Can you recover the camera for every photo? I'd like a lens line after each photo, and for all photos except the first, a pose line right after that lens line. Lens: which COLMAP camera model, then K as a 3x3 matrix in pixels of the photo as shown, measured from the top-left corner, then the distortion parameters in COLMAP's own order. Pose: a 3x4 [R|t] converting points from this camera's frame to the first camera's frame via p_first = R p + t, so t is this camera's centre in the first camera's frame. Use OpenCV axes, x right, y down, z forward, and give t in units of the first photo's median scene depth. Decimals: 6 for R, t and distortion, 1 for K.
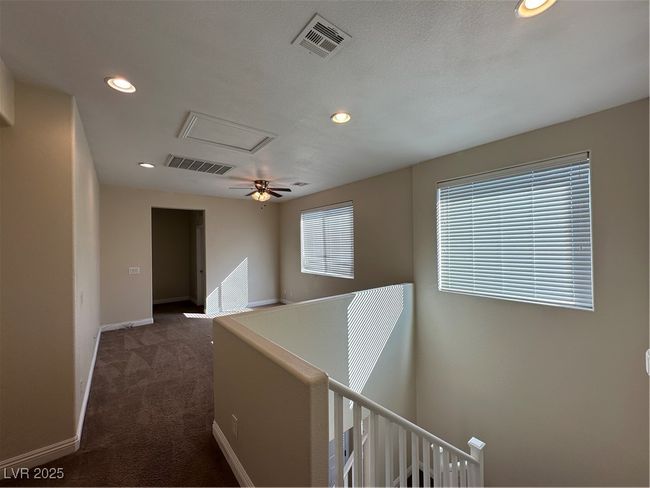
lens RADIAL K [[263.0, 0, 325.6], [0, 263.0, 244.5], [0, 0, 1]] dist [-0.004151, -0.000224]
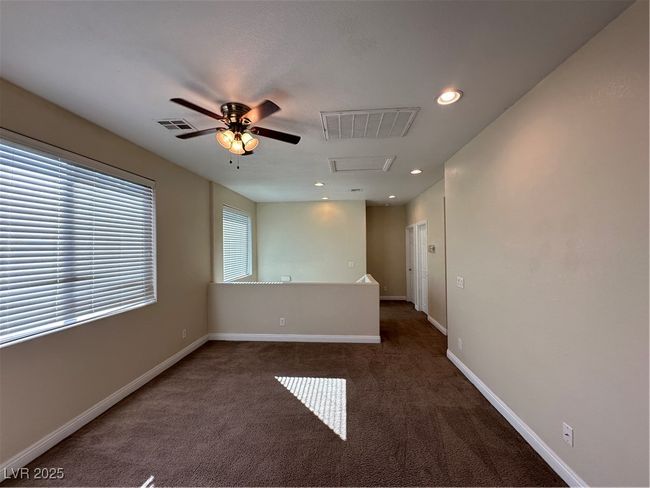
lens RADIAL K [[263.0, 0, 323.2], [0, 263.0, 247.5], [0, 0, 1]] dist [-0.004151, -0.000224]
pose [[-0.725833, 0.017393, 0.687651, -0.583165], [0.014112, 0.999846, -0.010393, 0.007713], [-0.687726, 0.002160, -0.725967, 1.072729]]
